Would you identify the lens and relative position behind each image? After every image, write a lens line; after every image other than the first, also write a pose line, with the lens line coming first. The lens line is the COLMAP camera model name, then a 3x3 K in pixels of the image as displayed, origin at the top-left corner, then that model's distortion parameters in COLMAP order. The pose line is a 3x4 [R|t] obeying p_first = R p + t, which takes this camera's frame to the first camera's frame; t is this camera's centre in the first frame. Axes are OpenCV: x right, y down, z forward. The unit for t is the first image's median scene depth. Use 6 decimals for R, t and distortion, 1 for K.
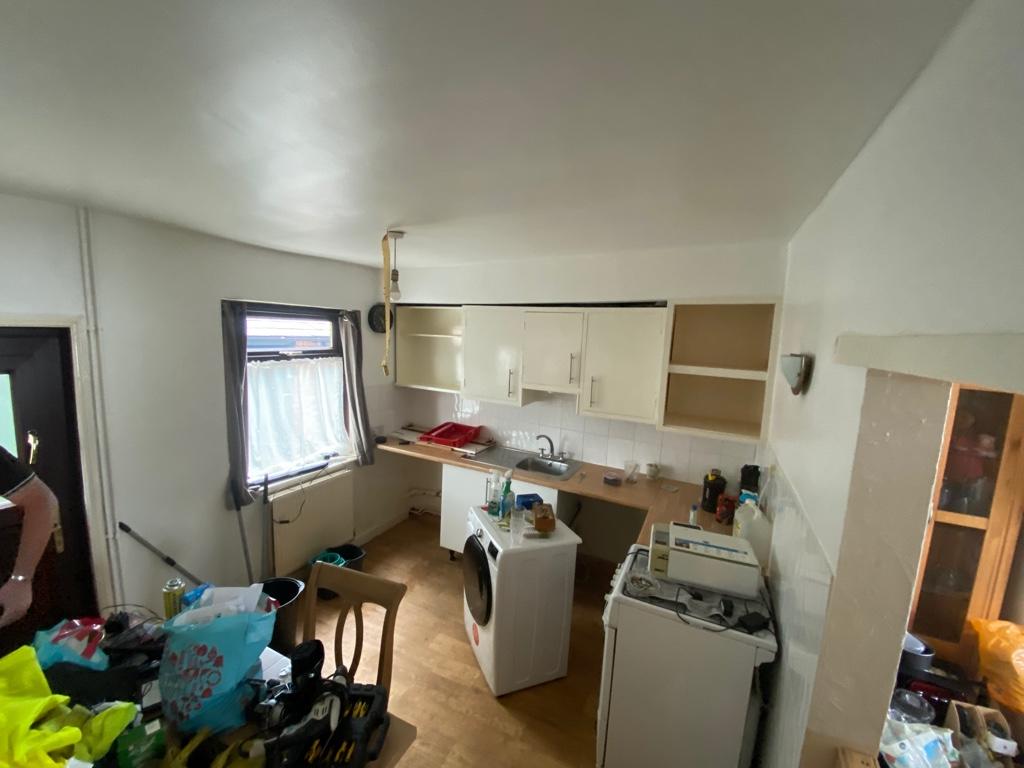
lens RADIAL K [[422.6, 0, 513.7], [0, 422.6, 380.0], [0, 0, 1]] dist [0.029320, -0.018198]
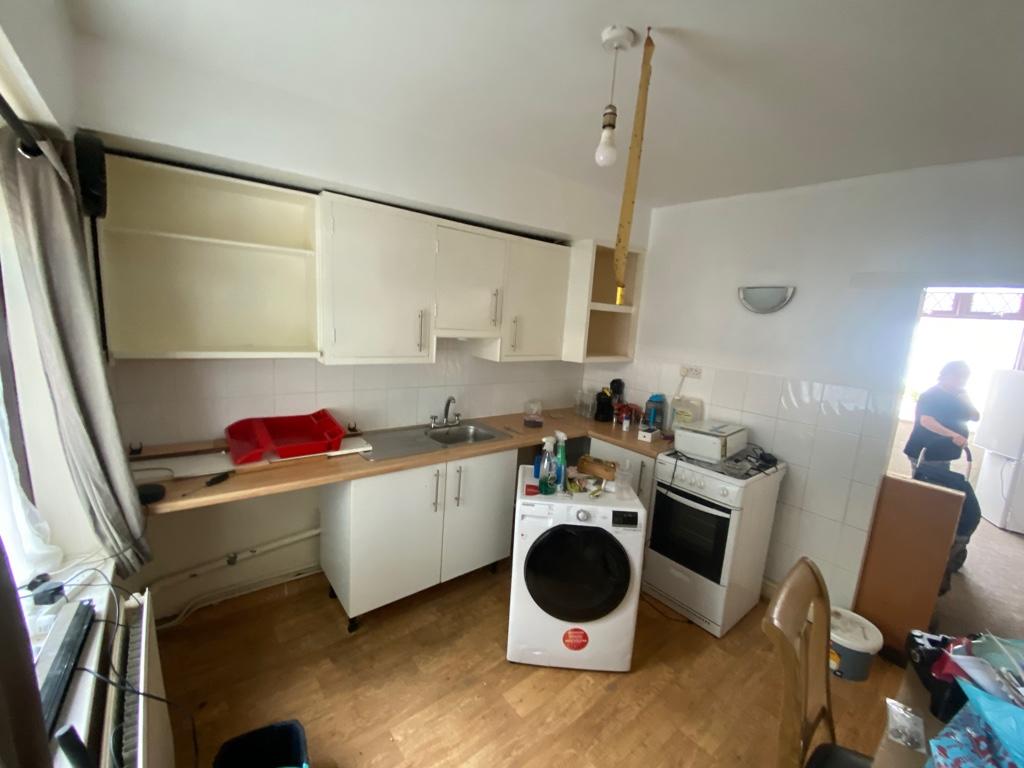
lens RADIAL K [[422.6, 0, 513.7], [0, 422.6, 380.0], [0, 0, 1]] dist [0.029320, -0.018198]
pose [[0.422865, -0.156849, 0.892515, -0.614022], [0.064806, 0.987619, 0.142858, -0.003144], [-0.903873, -0.002570, 0.427794, 0.607147]]
